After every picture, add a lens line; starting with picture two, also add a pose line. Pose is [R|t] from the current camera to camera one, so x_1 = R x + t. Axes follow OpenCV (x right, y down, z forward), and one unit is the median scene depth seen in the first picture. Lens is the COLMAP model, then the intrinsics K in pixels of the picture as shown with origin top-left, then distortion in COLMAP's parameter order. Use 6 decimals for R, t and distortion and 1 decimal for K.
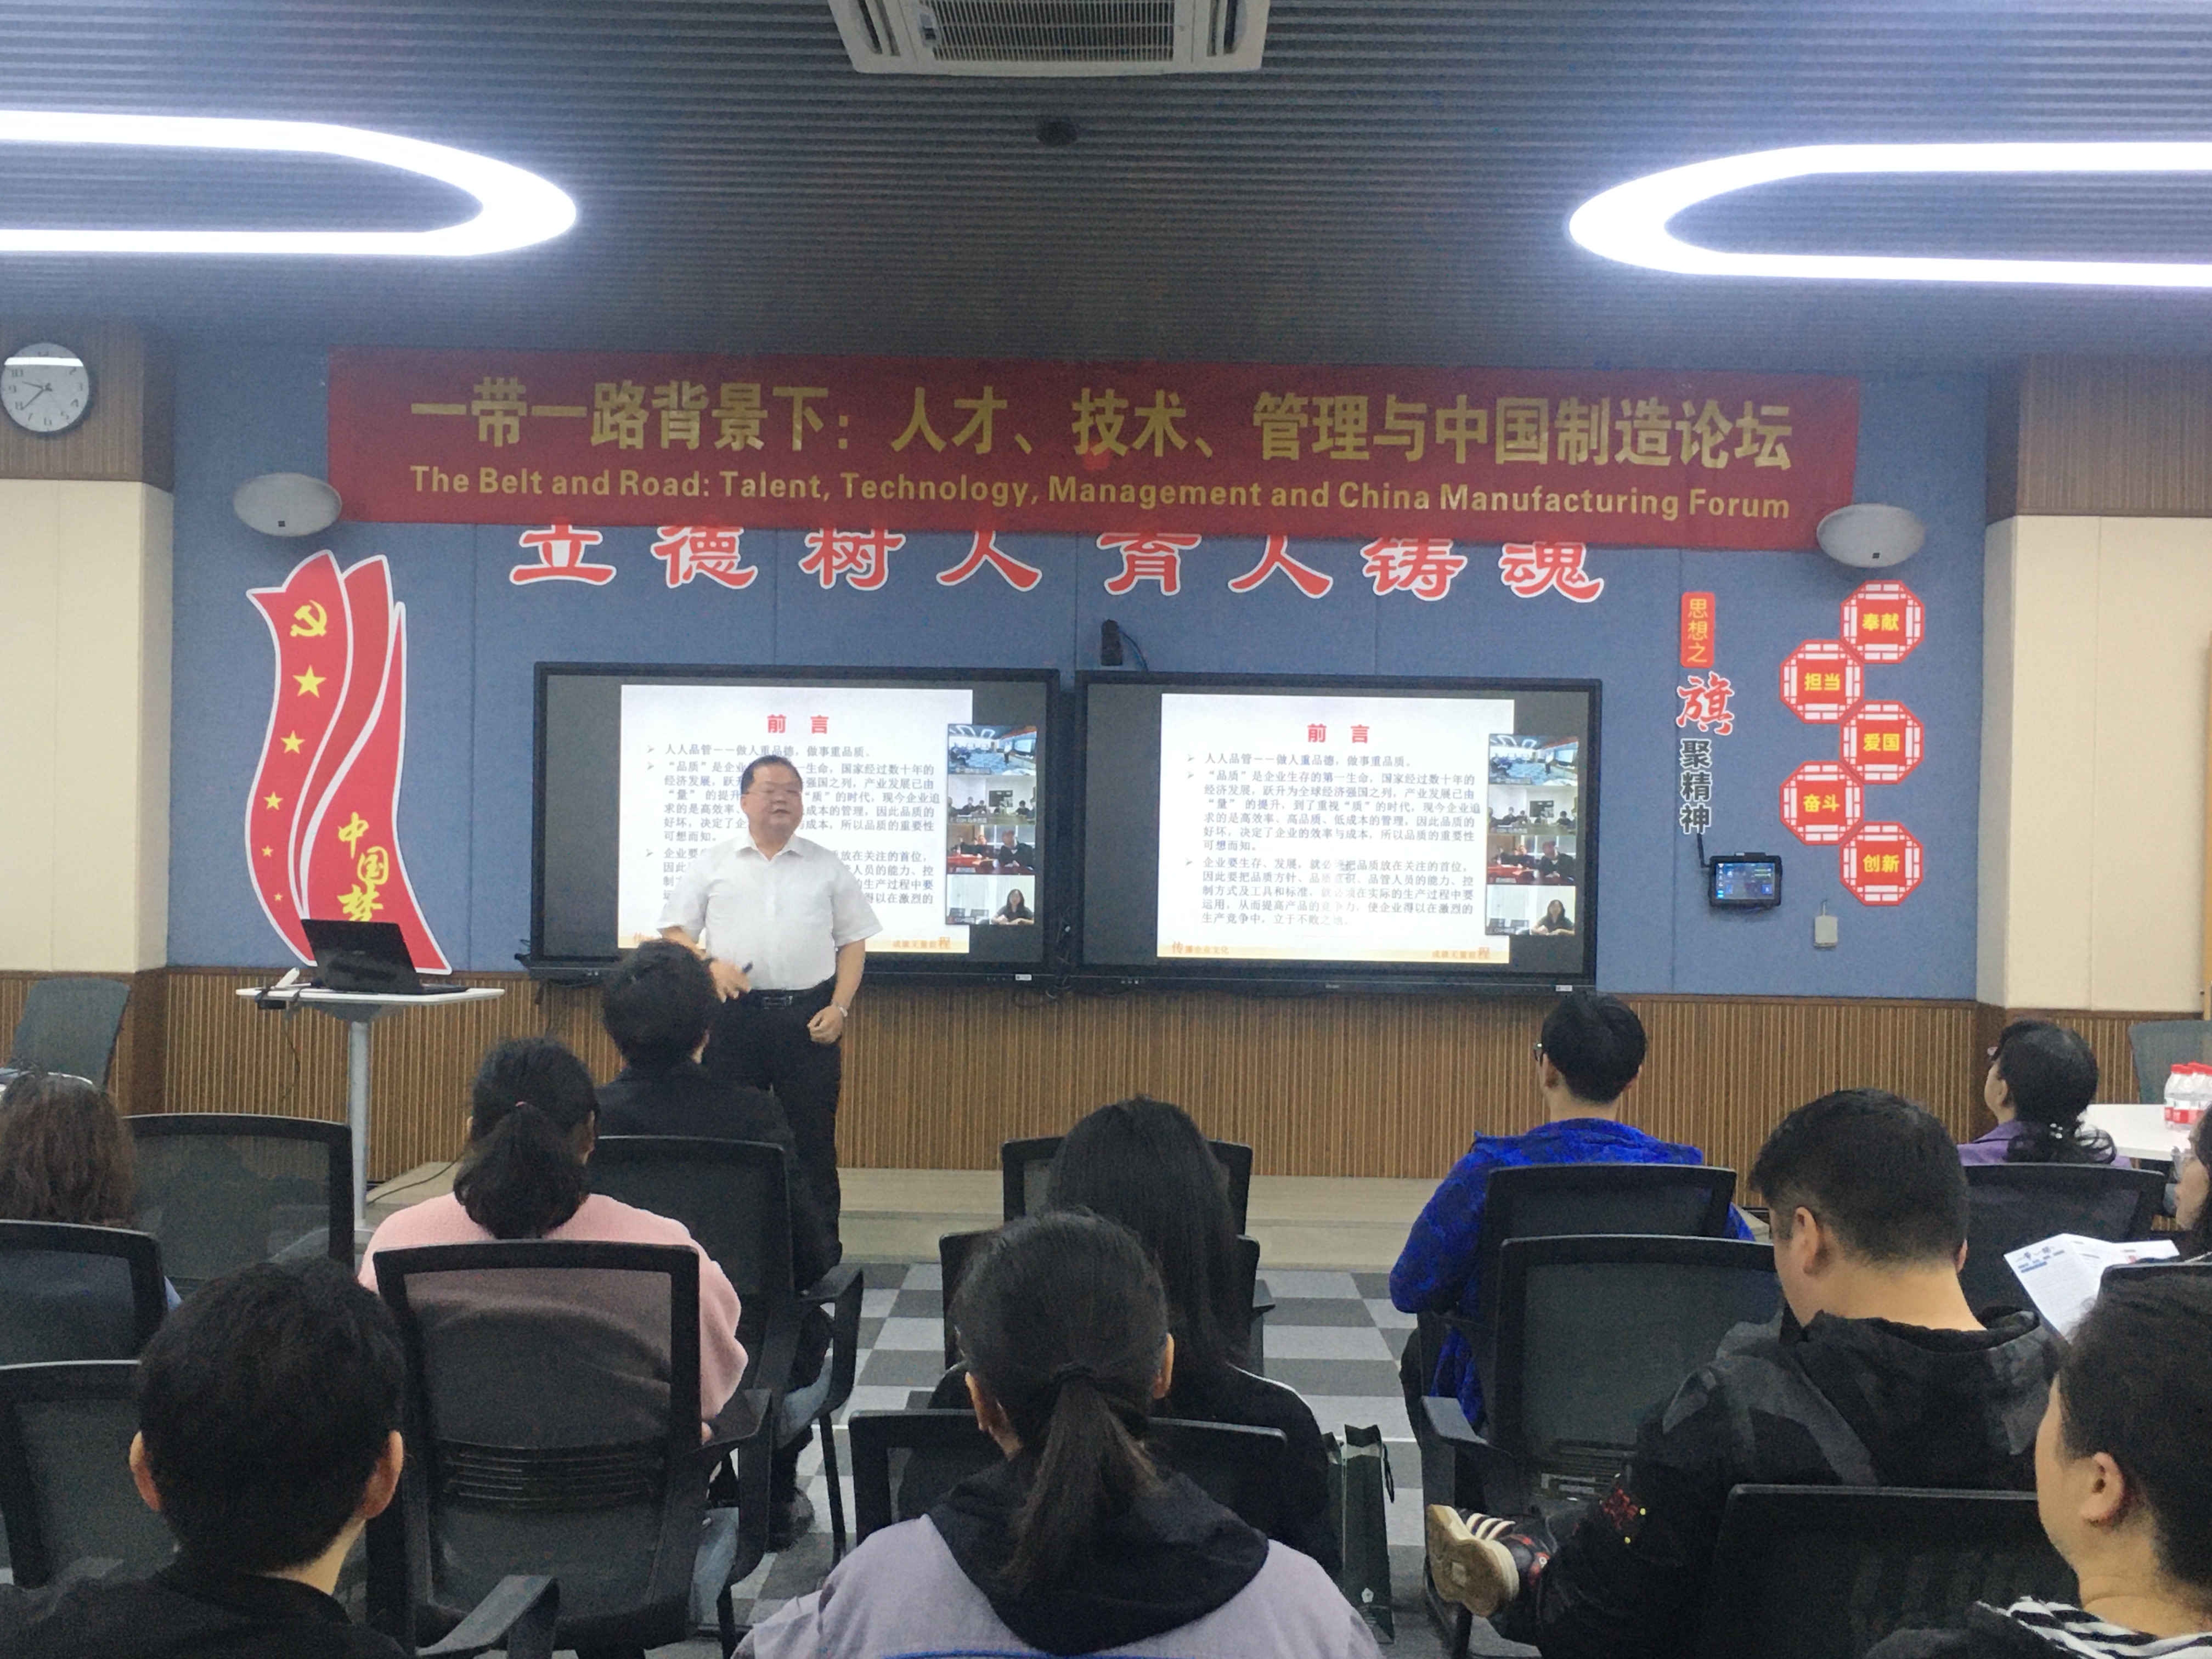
lens RADIAL K [[2844.0, 0, 1098.7], [0, 2844.0, 811.9], [0, 0, 1]] dist [0.058637, 0.000000]
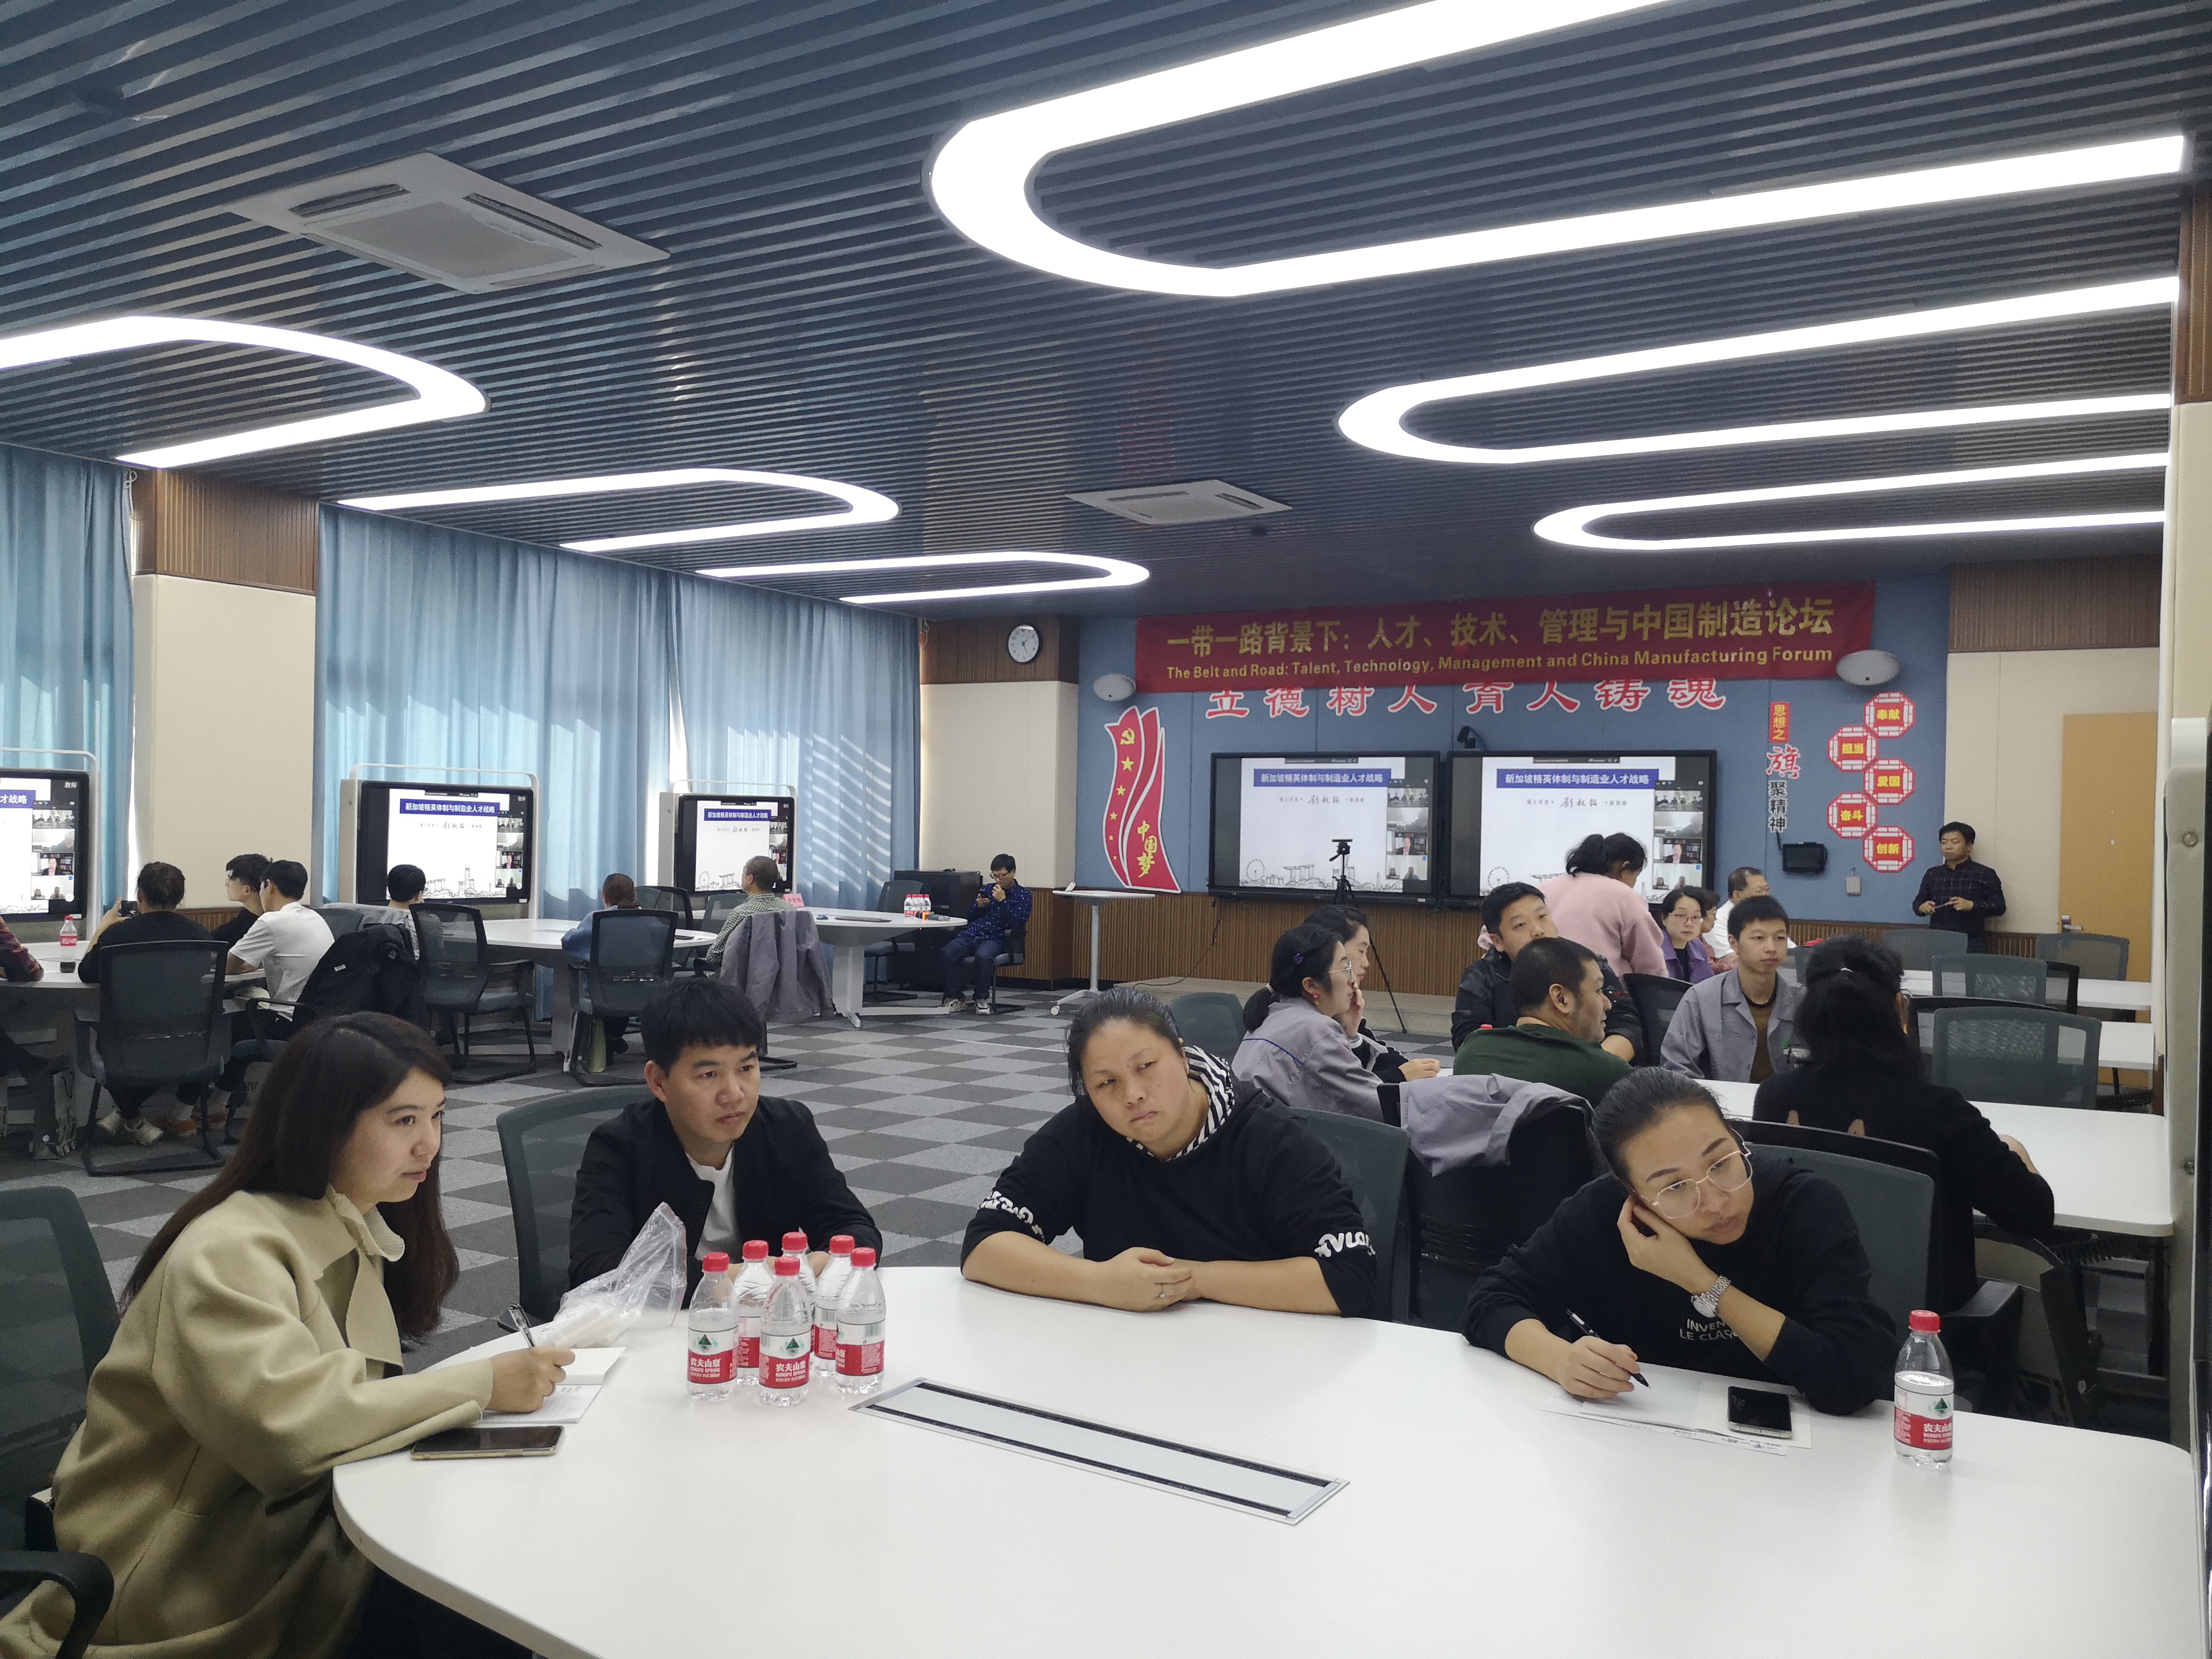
lens RADIAL K [[1692.2, 0, 1110.1], [0, 1692.2, 818.0], [0, 0, 1]] dist [0.046229, 0.006038]
pose [[0.865852, -0.001635, -0.500297, 0.389269], [-0.006815, 0.999863, -0.015063, 0.018394], [0.500254, 0.016452, 0.865723, -0.178915]]
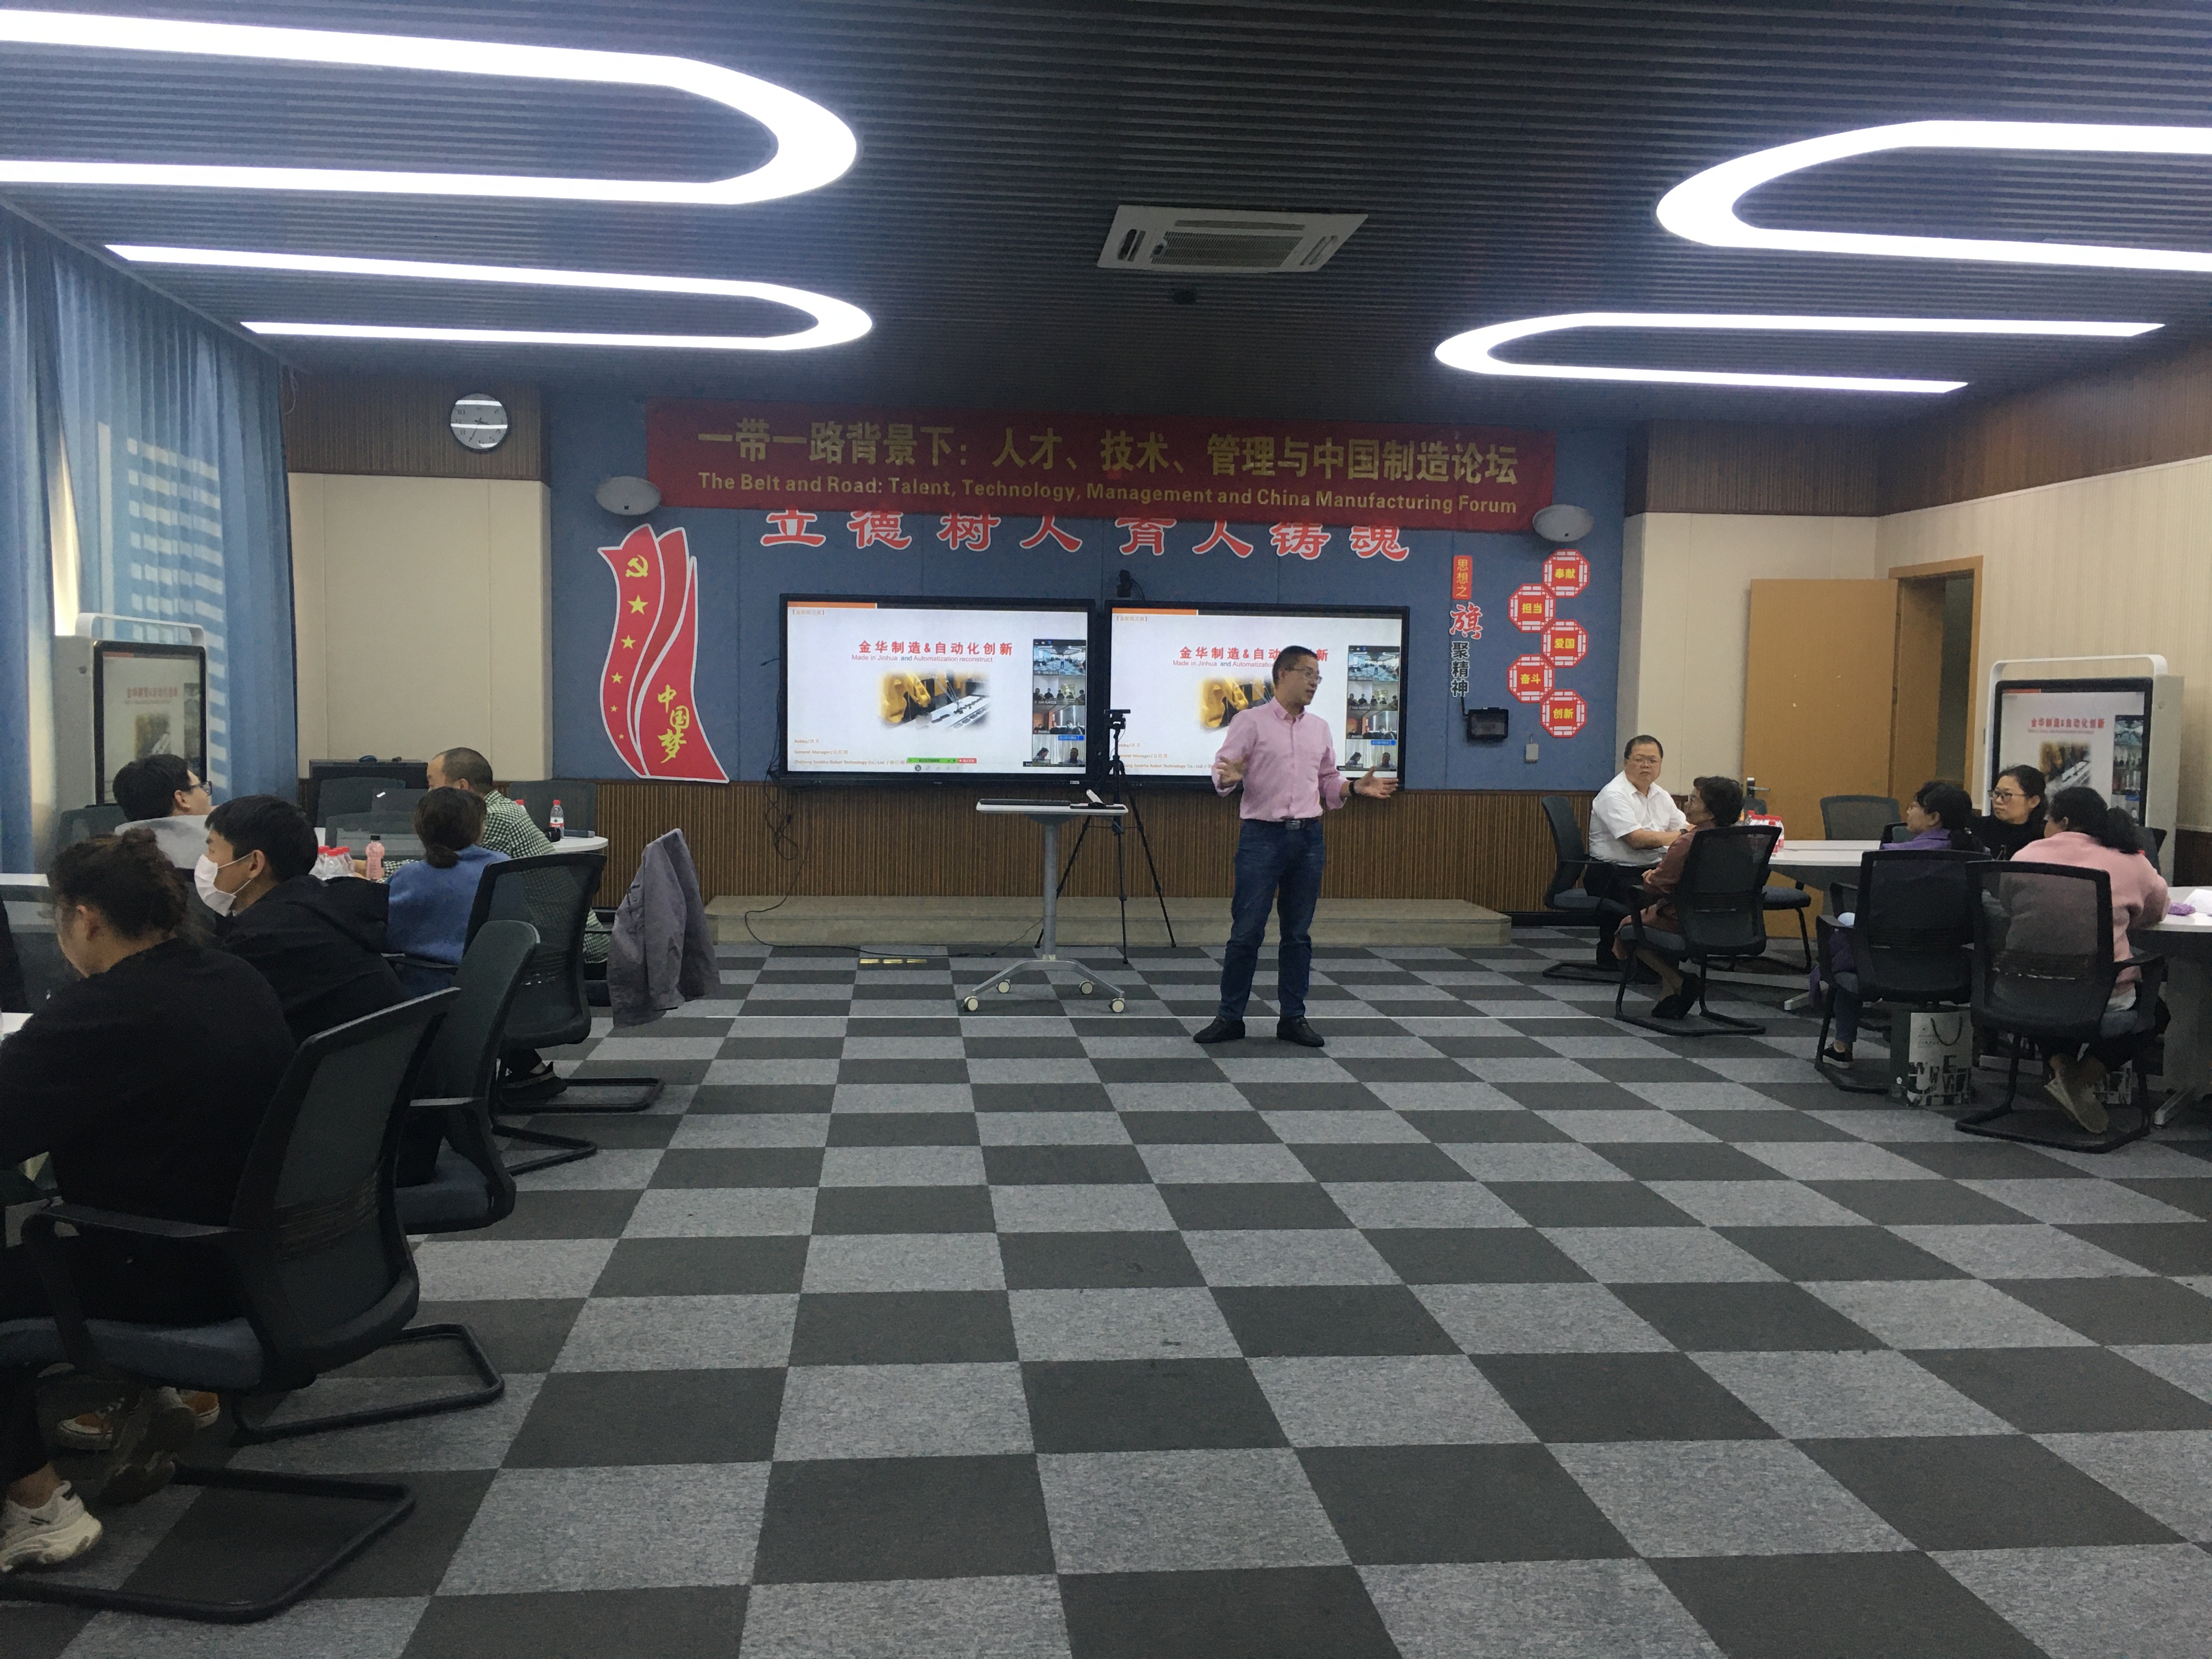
lens RADIAL K [[1927.9, 0, 1119.0], [0, 1927.9, 815.8], [0, 0, 1]] dist [0.048714, -0.009630]
pose [[0.993405, -0.008631, 0.114333, -0.130011], [0.001313, 0.997954, 0.063925, 0.004612], [-0.114651, -0.063353, 0.991384, -0.139455]]
